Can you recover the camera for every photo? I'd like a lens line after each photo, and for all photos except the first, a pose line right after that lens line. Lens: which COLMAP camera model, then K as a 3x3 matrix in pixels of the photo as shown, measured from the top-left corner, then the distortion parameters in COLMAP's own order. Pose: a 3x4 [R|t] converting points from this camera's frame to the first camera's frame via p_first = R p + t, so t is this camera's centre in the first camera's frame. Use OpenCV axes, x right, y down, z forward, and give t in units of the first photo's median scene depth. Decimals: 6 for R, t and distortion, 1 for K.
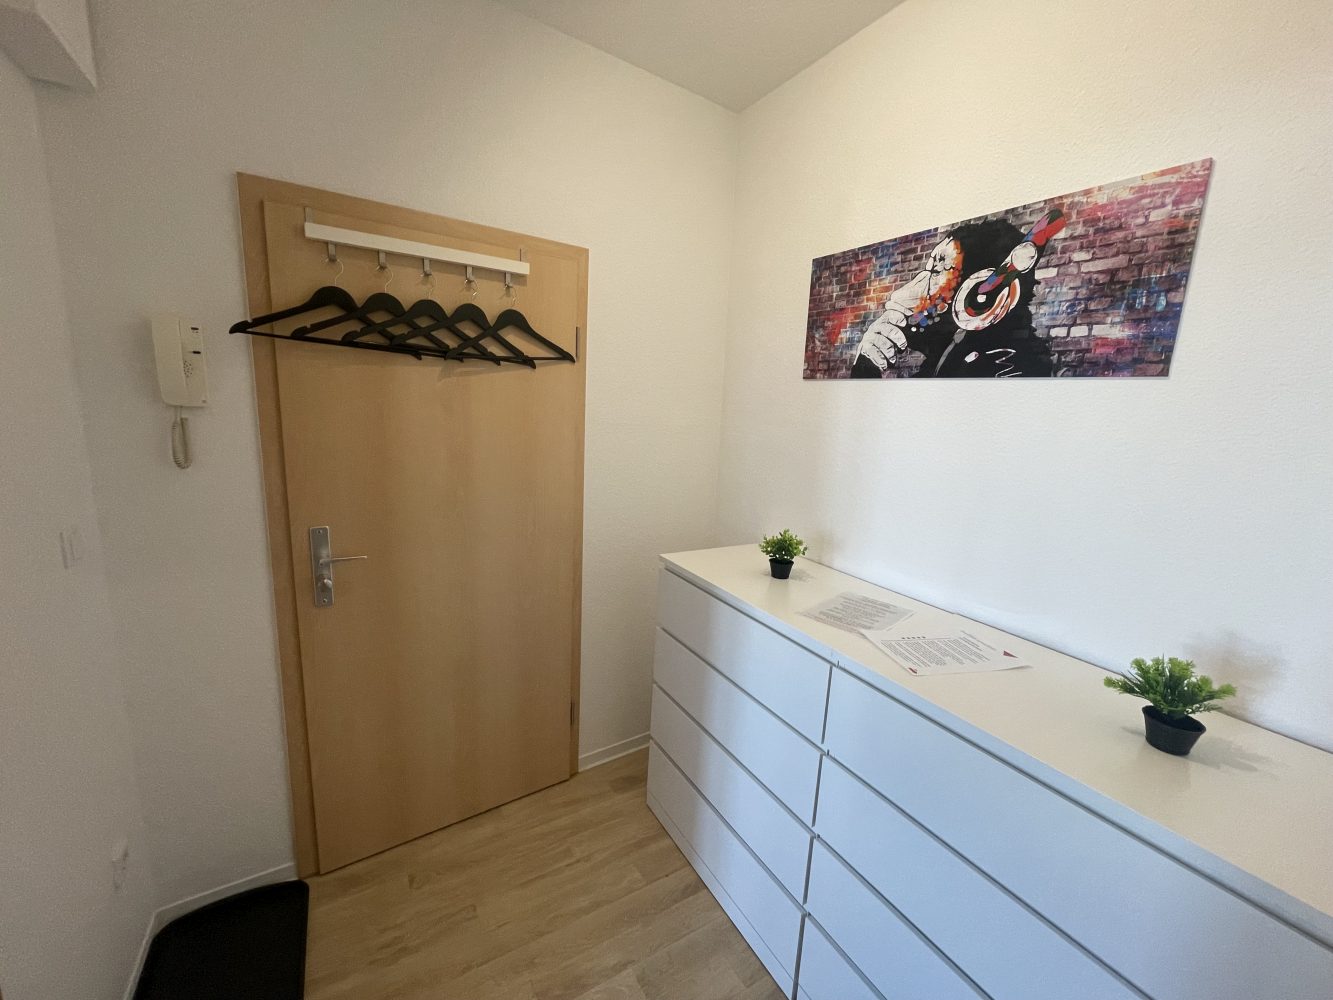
lens RADIAL K [[532.1, 0, 663.6], [0, 532.1, 498.4], [0, 0, 1]] dist [-0.000274, -0.000137]
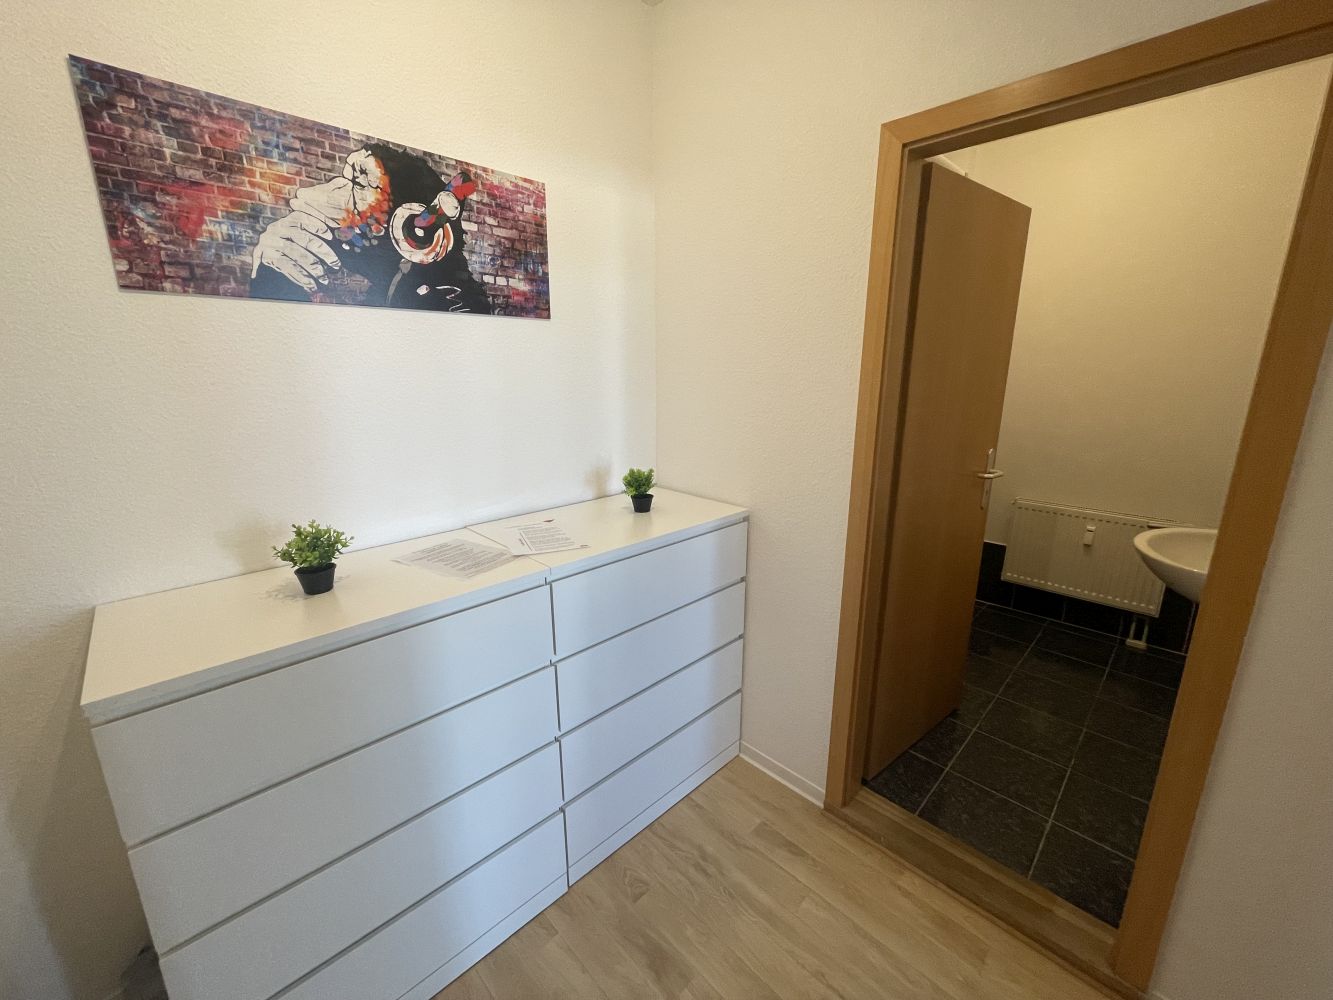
lens RADIAL K [[532.1, 0, 661.5], [0, 532.1, 497.6], [0, 0, 1]] dist [-0.000274, -0.000137]
pose [[-0.221783, -0.275891, 0.935252, -0.608763], [0.170655, 0.933353, 0.315799, -0.133162], [-0.960047, 0.229644, -0.159919, 0.800635]]
